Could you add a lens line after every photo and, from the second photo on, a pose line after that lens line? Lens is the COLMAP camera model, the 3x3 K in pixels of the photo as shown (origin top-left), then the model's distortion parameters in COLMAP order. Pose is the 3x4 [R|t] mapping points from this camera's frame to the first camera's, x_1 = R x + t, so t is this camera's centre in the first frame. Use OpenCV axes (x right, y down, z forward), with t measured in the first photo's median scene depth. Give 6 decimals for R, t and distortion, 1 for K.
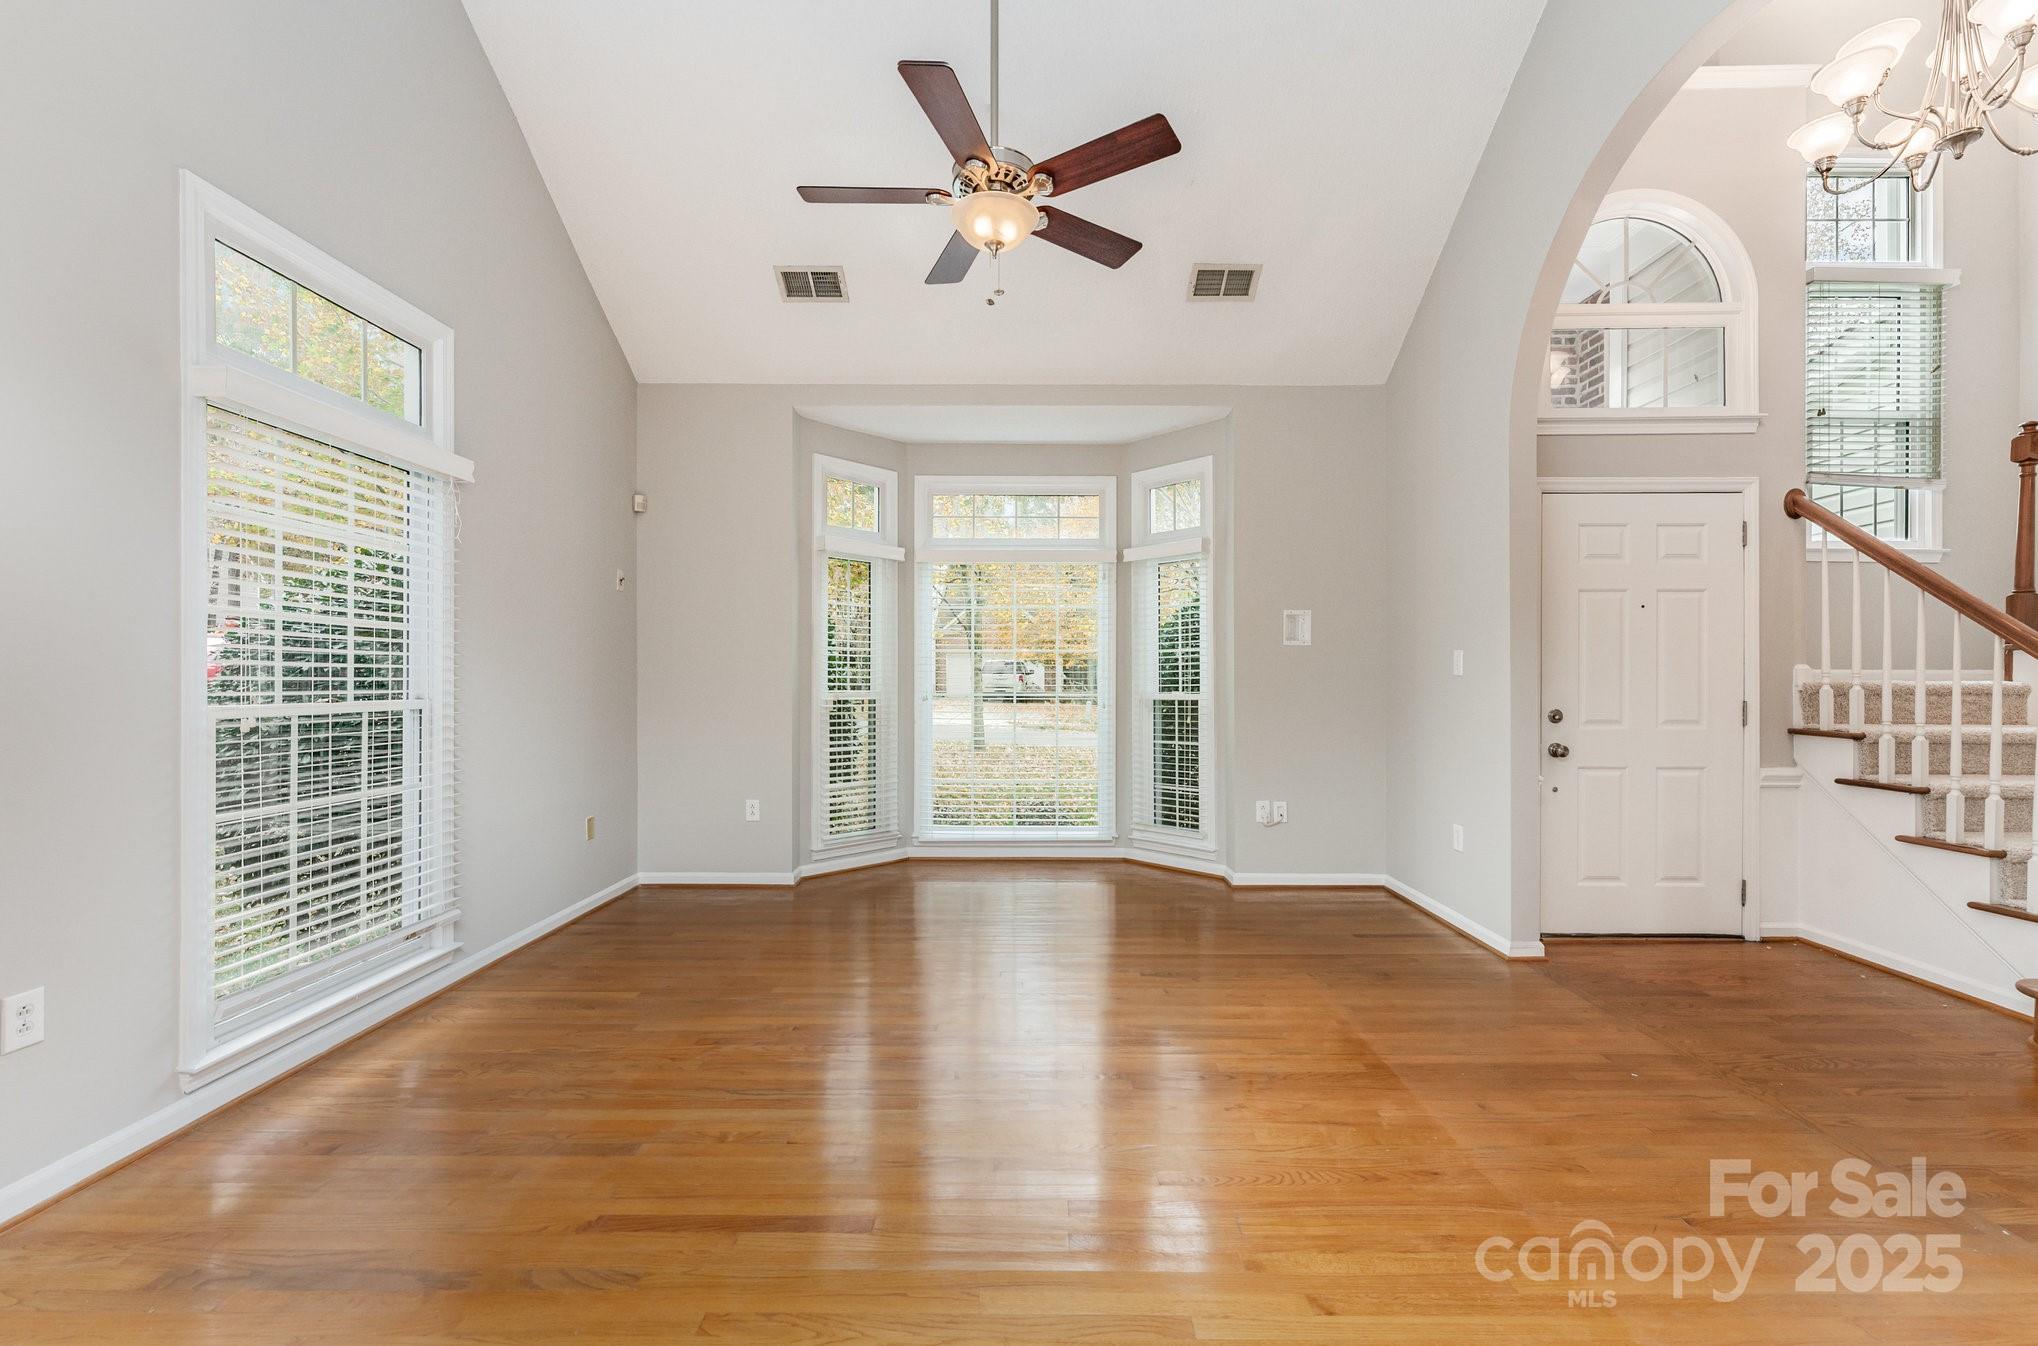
lens RADIAL K [[837.8, 0, 1013.8], [0, 837.8, 678.7], [0, 0, 1]] dist [0.001814, 0.000417]
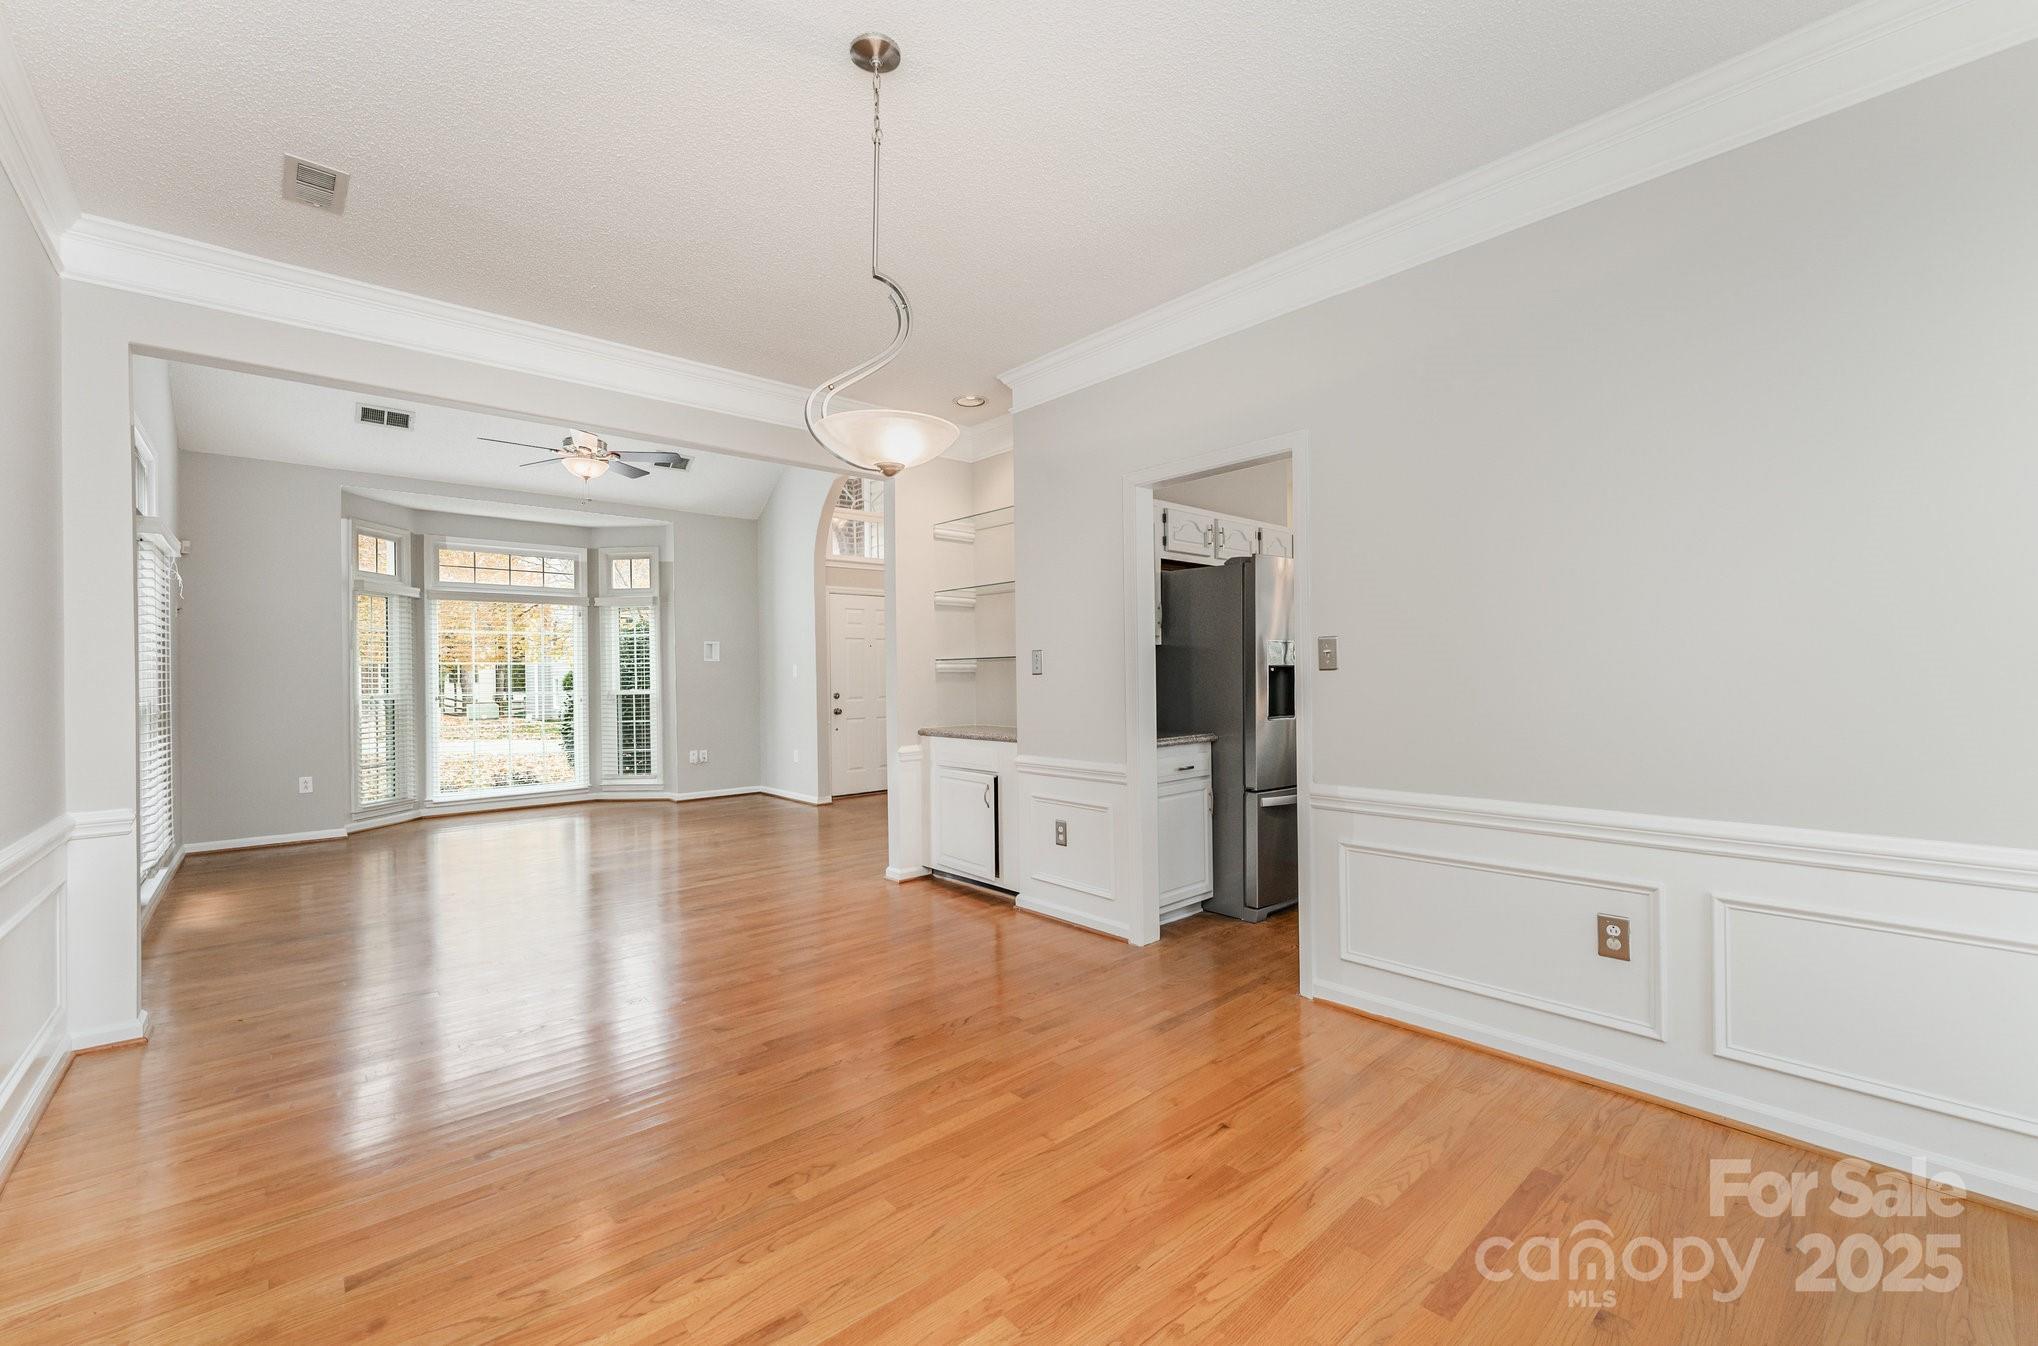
lens RADIAL K [[837.8, 0, 1015.6], [0, 837.8, 675.9], [0, 0, 1]] dist [0.001814, 0.000417]
pose [[0.736841, -0.009997, 0.675992, -0.347412], [0.016168, 0.999865, -0.002837, 0.006572], [-0.675873, 0.013020, 0.736904, -0.666793]]
